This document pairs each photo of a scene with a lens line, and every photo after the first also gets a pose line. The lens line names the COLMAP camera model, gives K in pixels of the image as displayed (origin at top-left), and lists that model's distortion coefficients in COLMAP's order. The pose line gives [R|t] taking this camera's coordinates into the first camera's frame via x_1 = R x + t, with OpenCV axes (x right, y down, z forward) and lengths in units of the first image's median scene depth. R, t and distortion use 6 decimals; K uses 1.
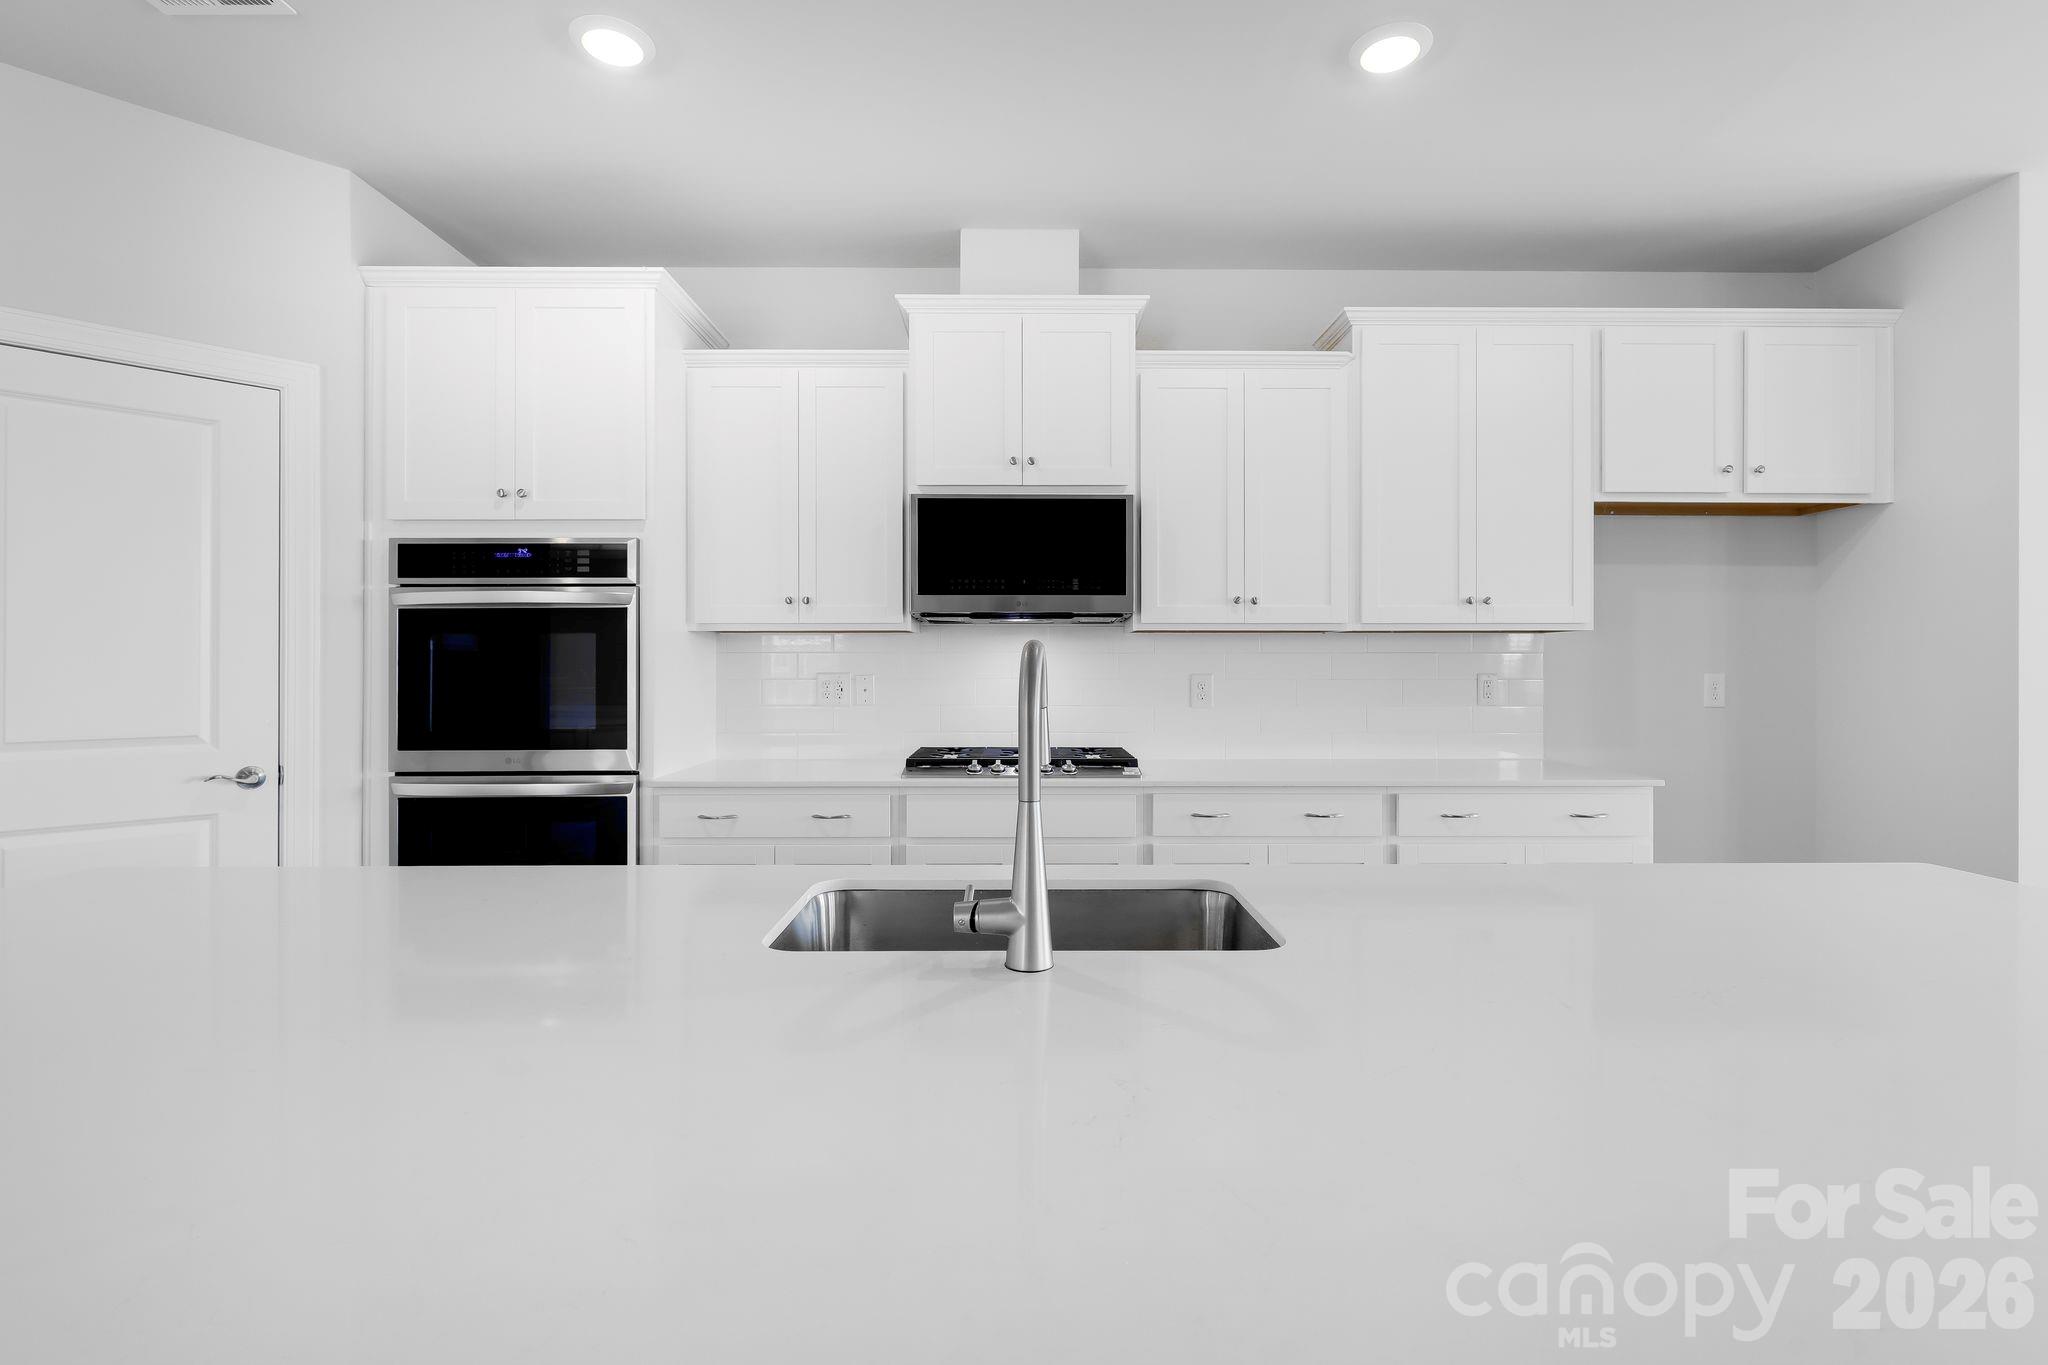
lens RADIAL K [[932.6, 0, 1021.9], [0, 932.6, 662.6], [0, 0, 1]] dist [-0.001148, -0.001021]
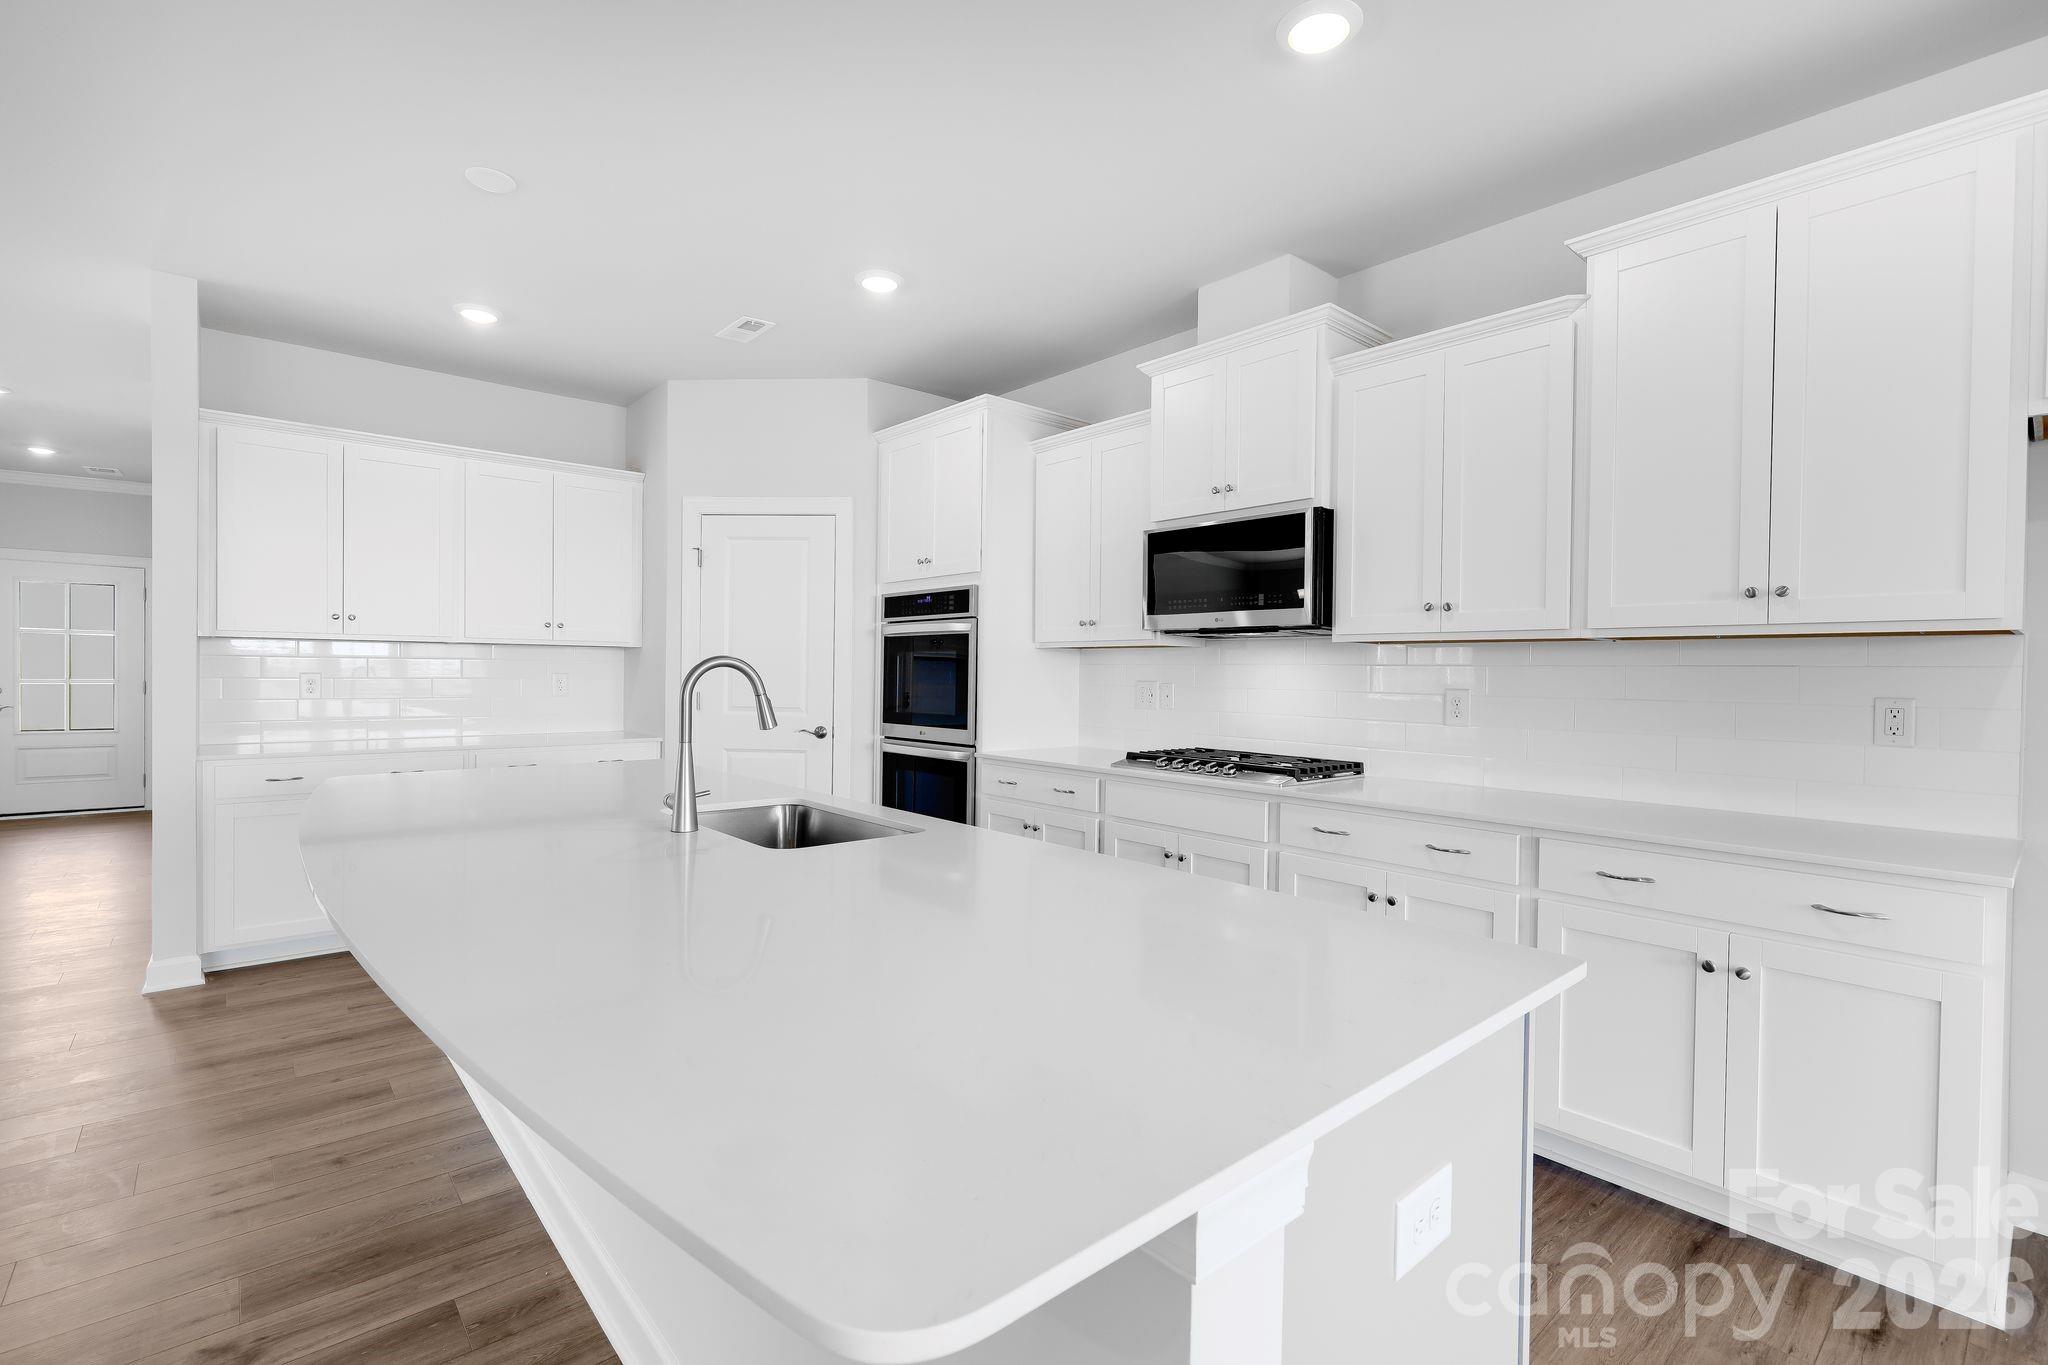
lens RADIAL K [[932.6, 0, 1021.7], [0, 932.6, 679.6], [0, 0, 1]] dist [-0.001148, -0.001021]
pose [[0.643963, 0.014311, -0.764923, 0.732446], [-0.010796, 0.999895, 0.009619, -0.000890], [0.764980, 0.002064, 0.644050, 0.124680]]
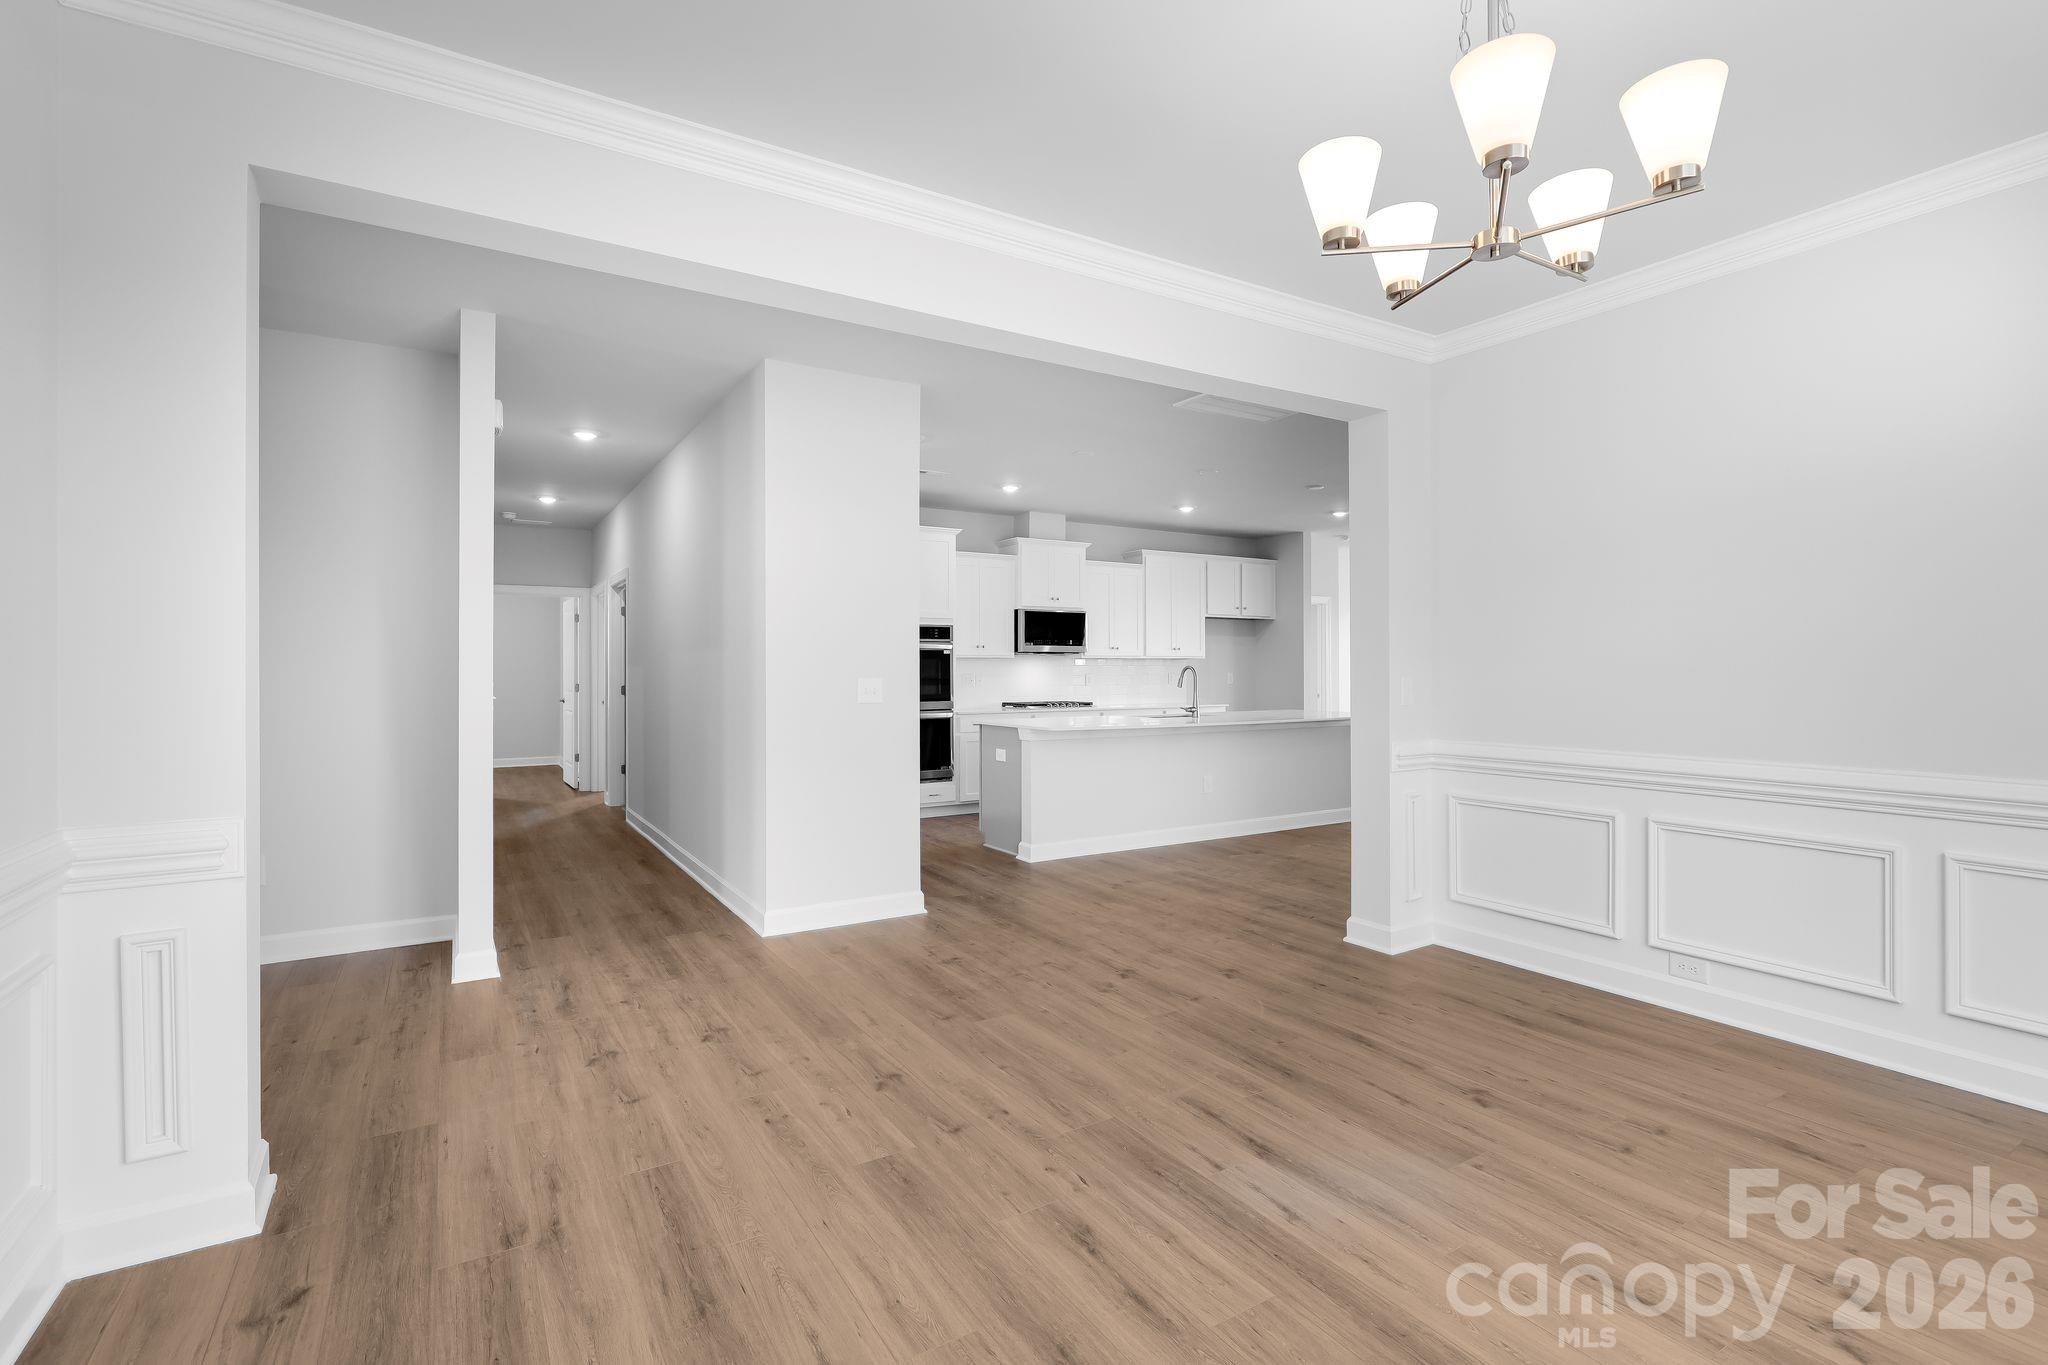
lens RADIAL K [[932.6, 0, 1017.0], [0, 932.6, 666.2], [0, 0, 1]] dist [-0.001148, -0.001021]
pose [[0.857990, 0.001076, 0.513665, -1.662482], [-0.001015, 0.999999, -0.000400, -0.009820], [-0.513665, -0.000178, 0.857991, -1.465640]]
